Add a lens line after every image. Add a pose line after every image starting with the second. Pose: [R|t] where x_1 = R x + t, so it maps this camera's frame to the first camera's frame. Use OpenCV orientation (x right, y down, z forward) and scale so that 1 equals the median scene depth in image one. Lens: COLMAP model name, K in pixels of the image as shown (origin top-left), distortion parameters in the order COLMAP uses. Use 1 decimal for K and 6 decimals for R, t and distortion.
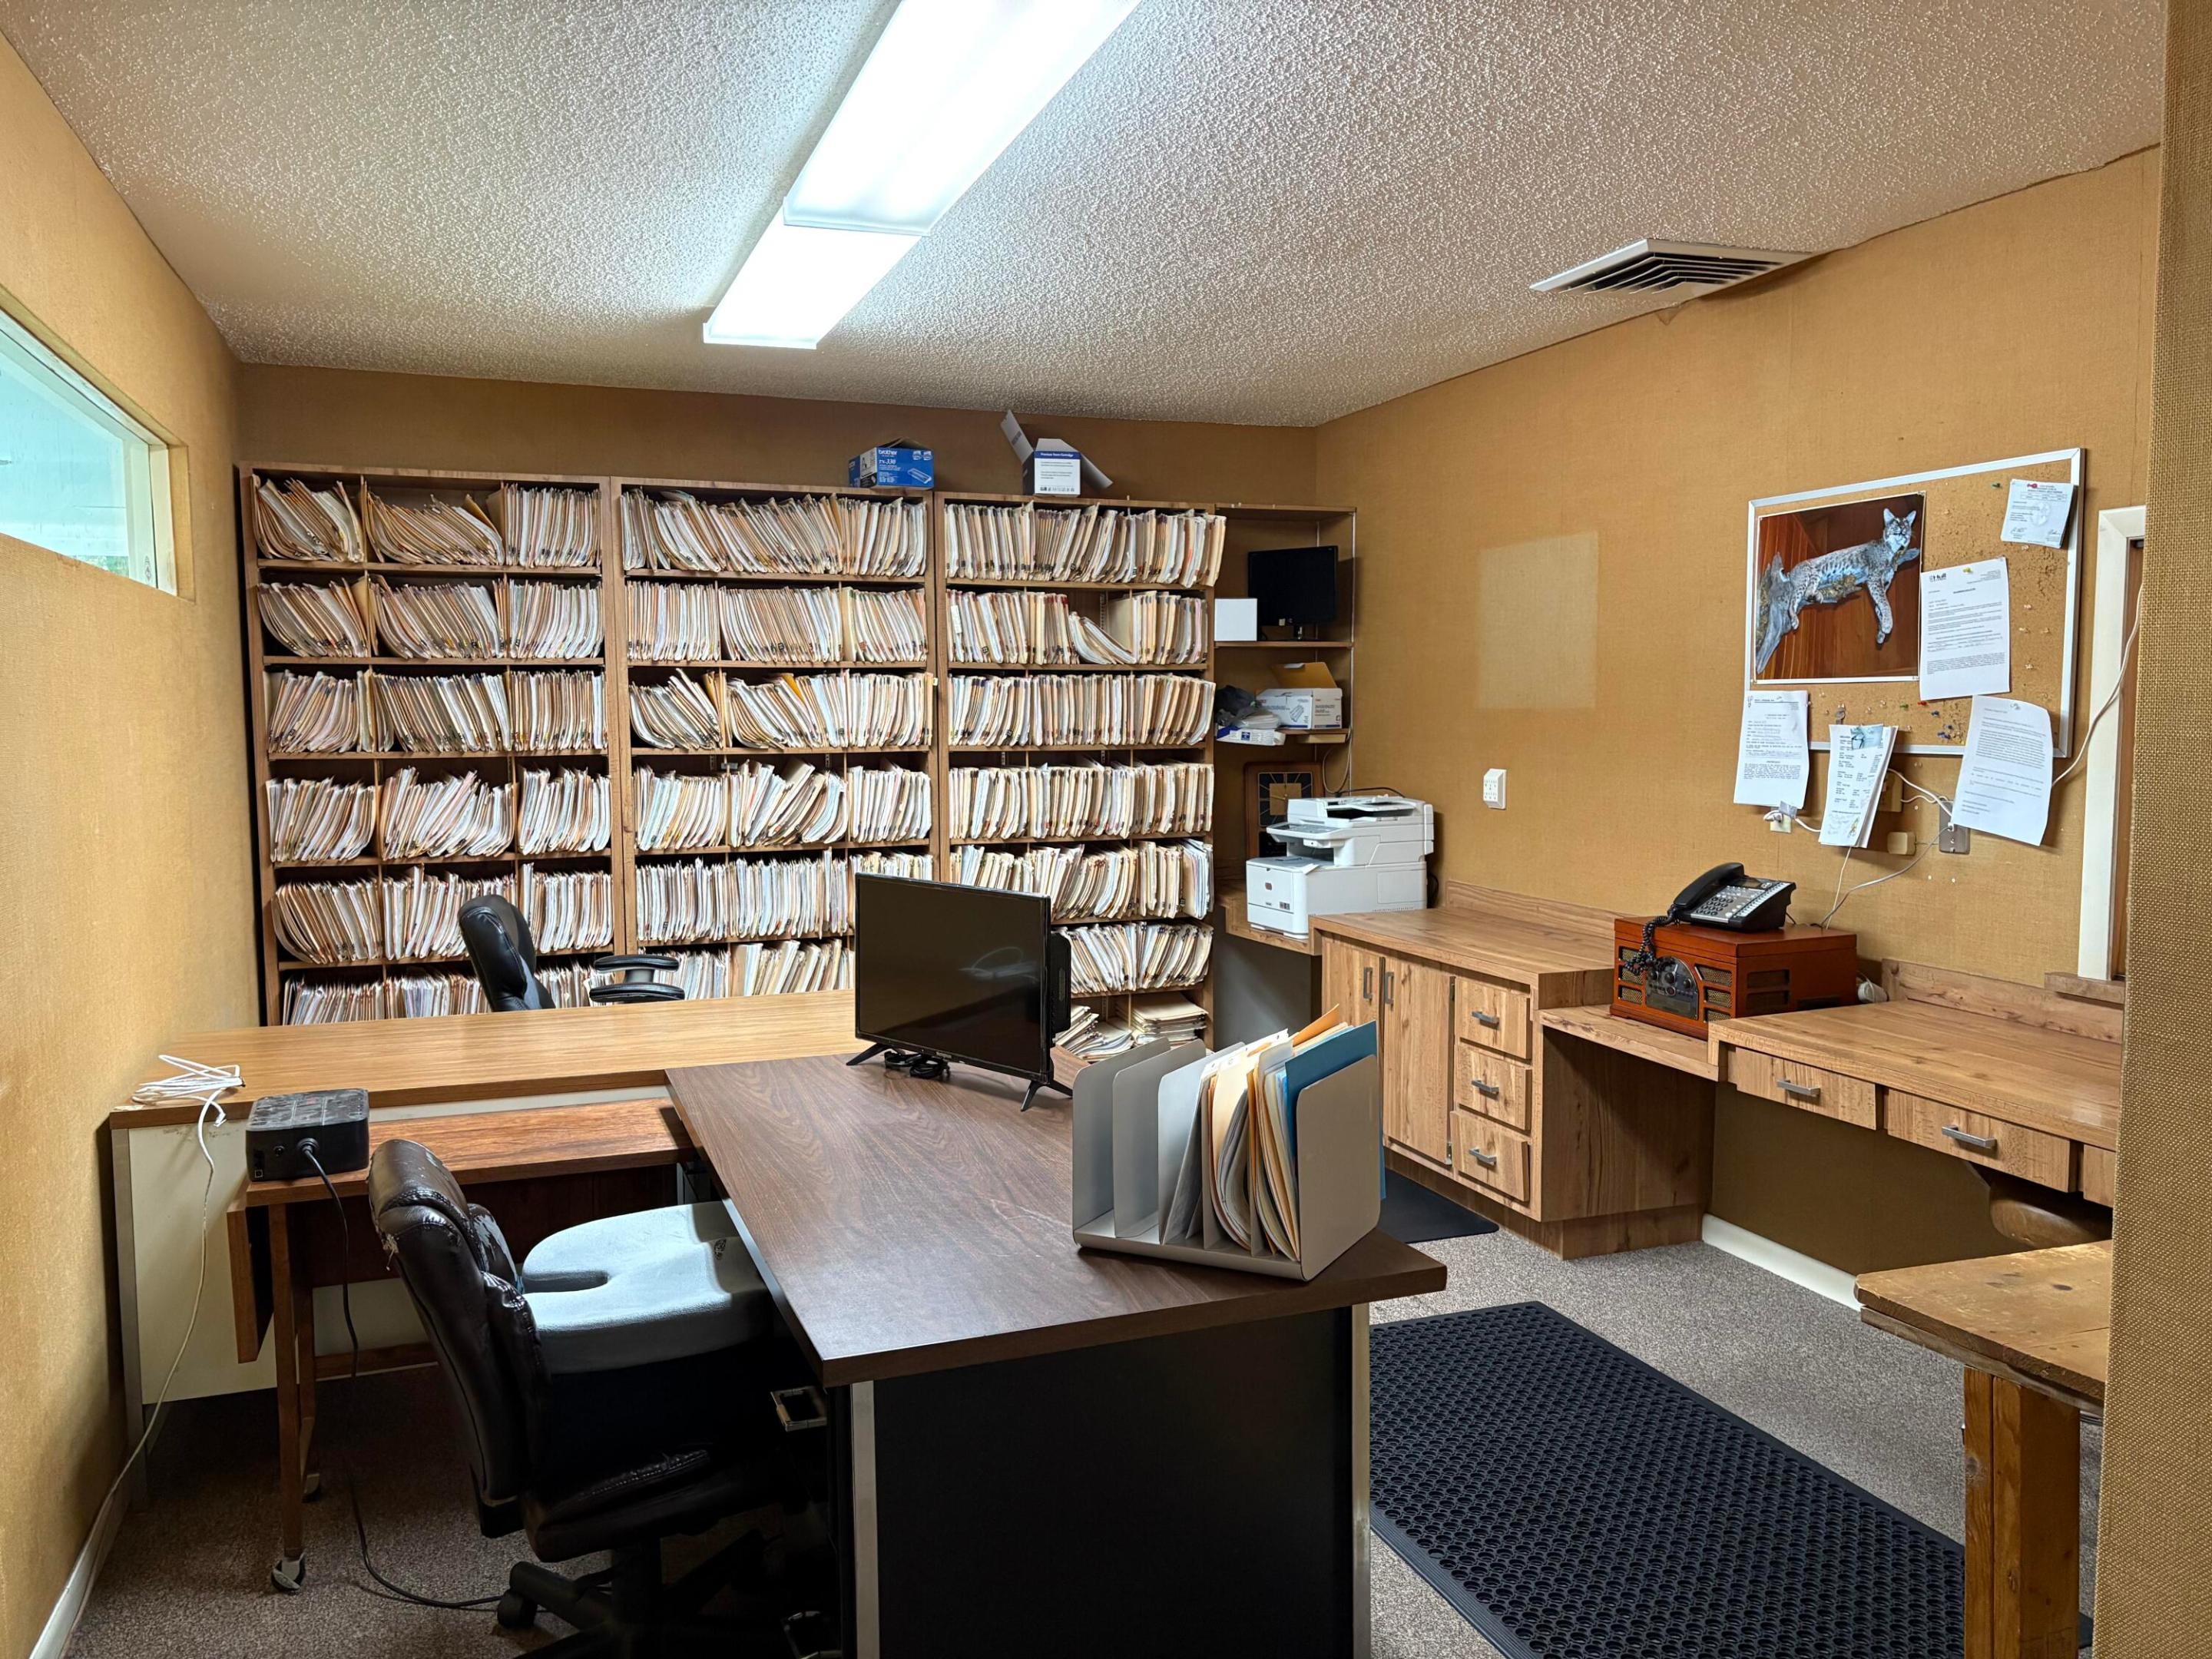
lens RADIAL K [[1665.7, 0, 1097.7], [0, 1665.7, 835.2], [0, 0, 1]] dist [0.036128, -0.000382]
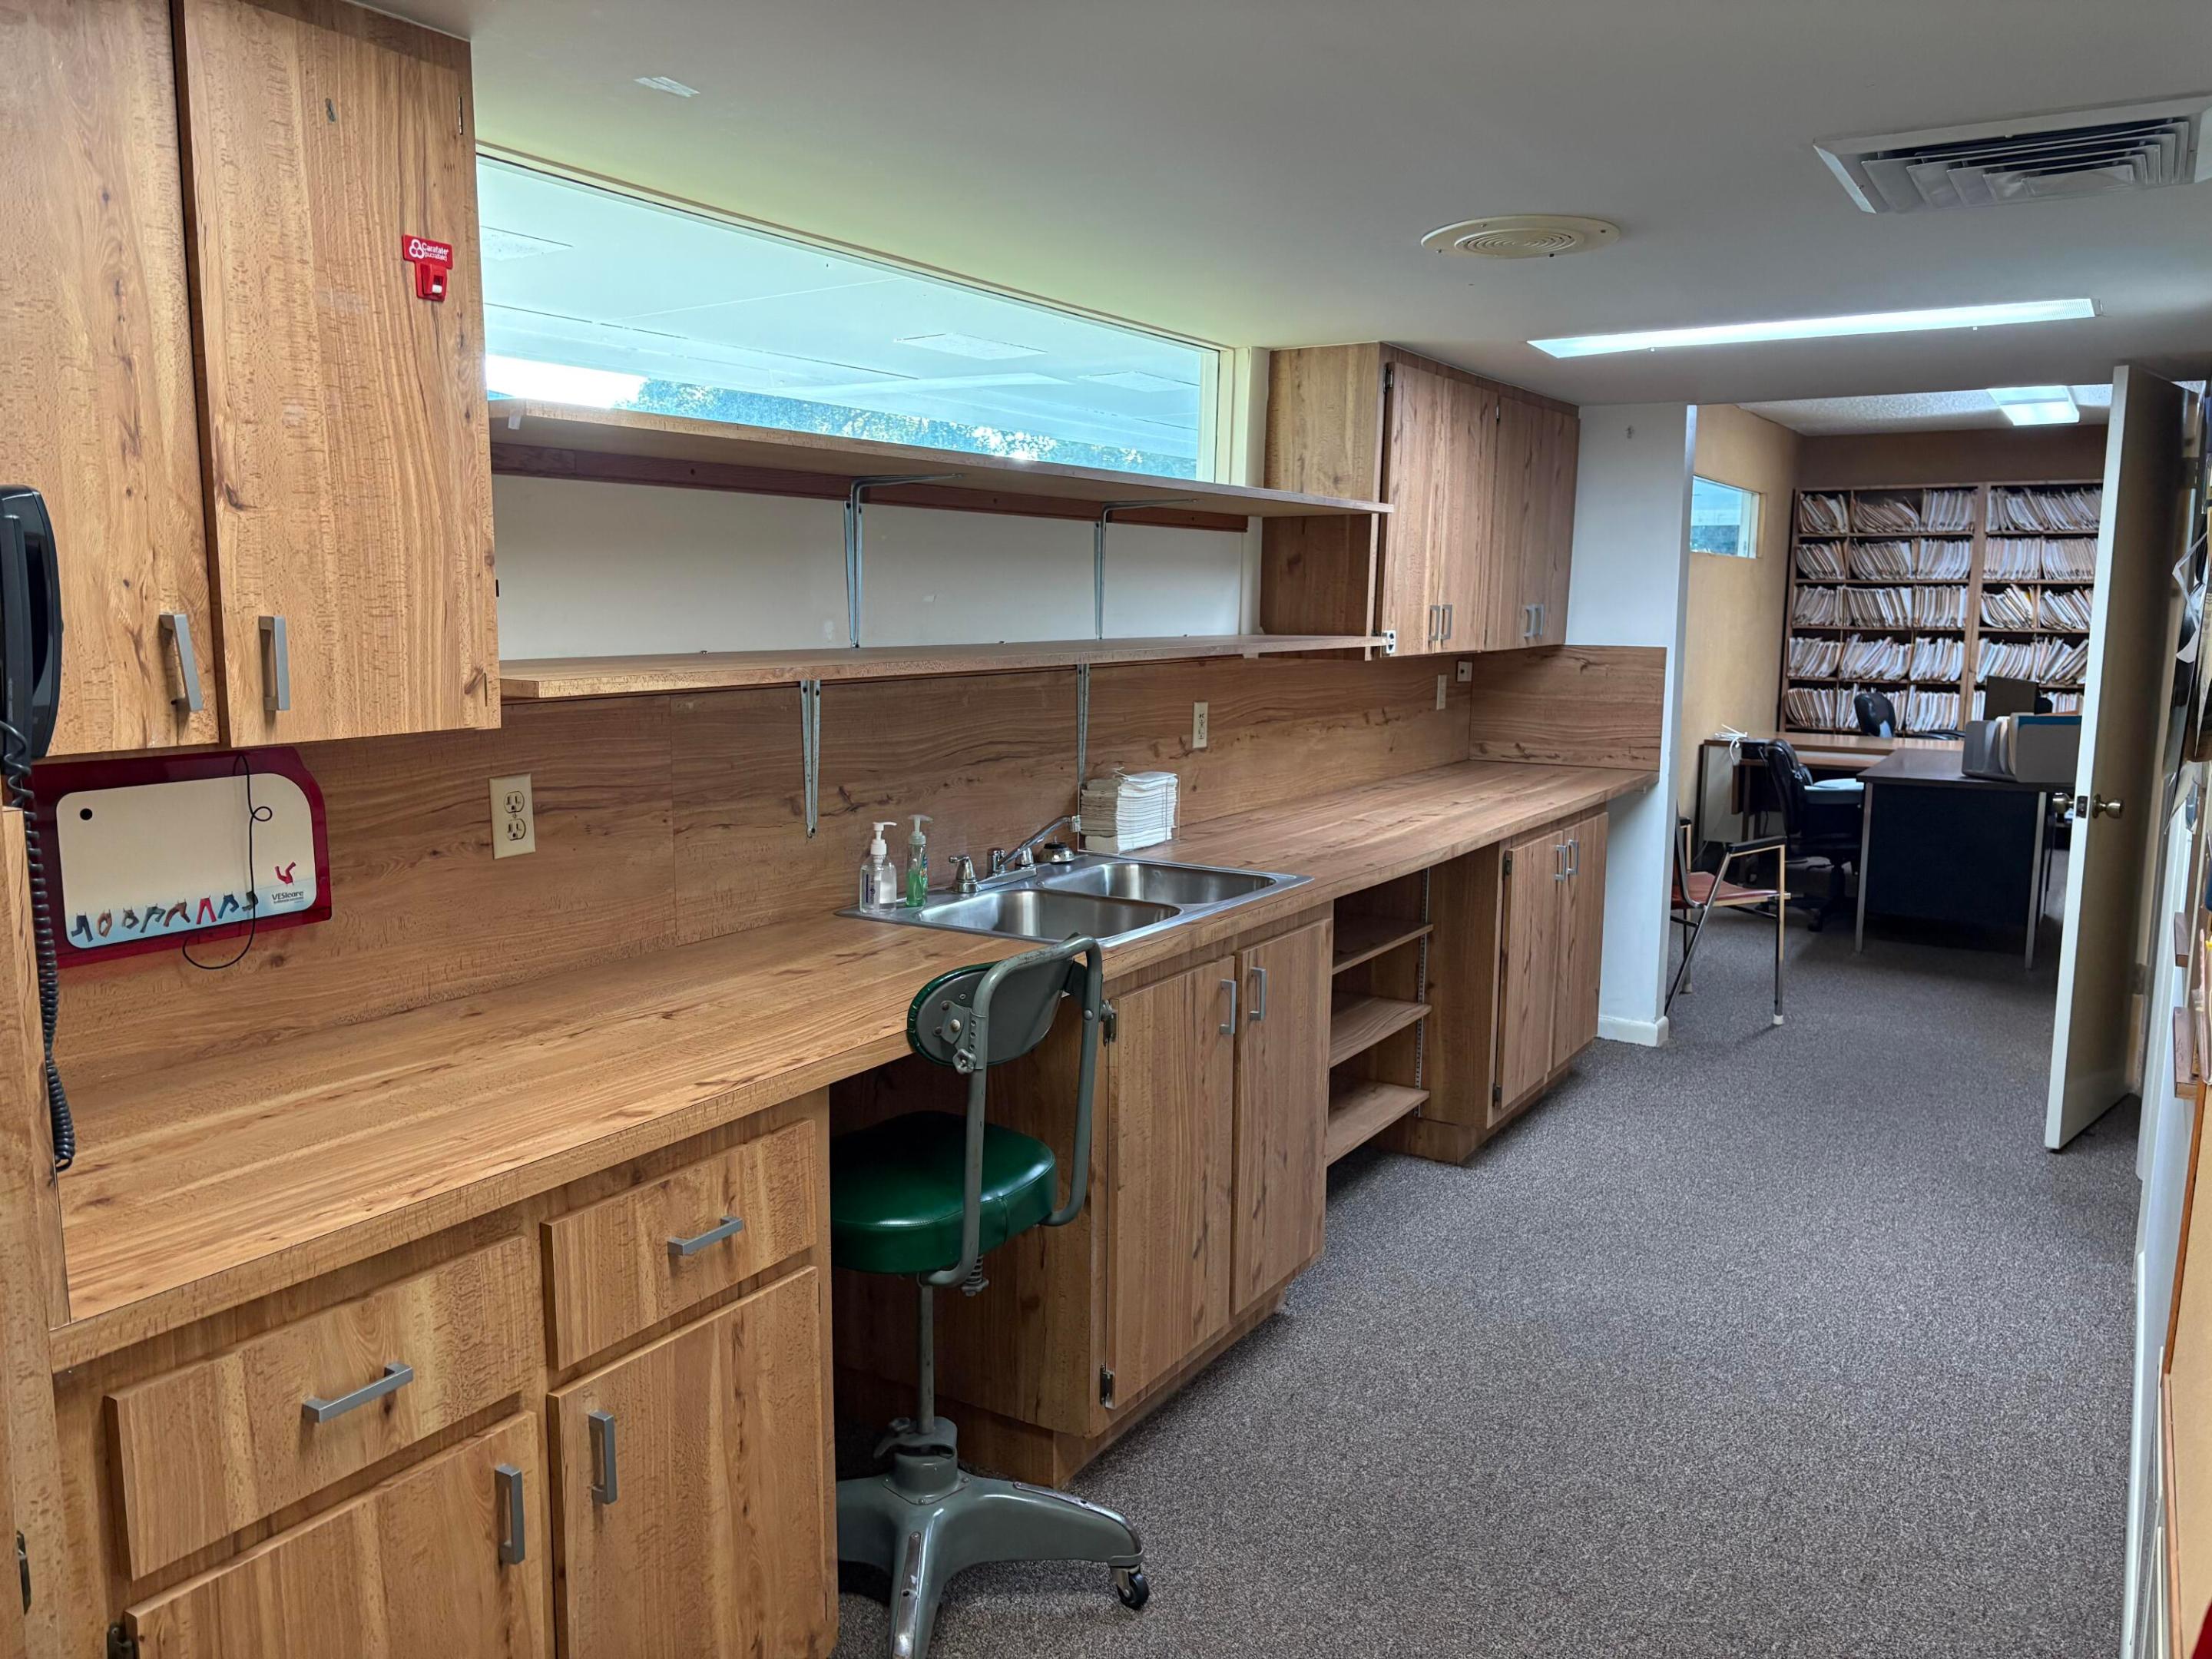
lens RADIAL K [[1665.7, 0, 1103.7], [0, 1665.7, 835.4], [0, 0, 1]] dist [0.036128, -0.000382]
pose [[0.621344, 0.125529, -0.773417, 0.619939], [-0.075784, 0.992083, 0.100136, 0.067093], [0.779864, -0.003606, 0.625938, -0.978196]]
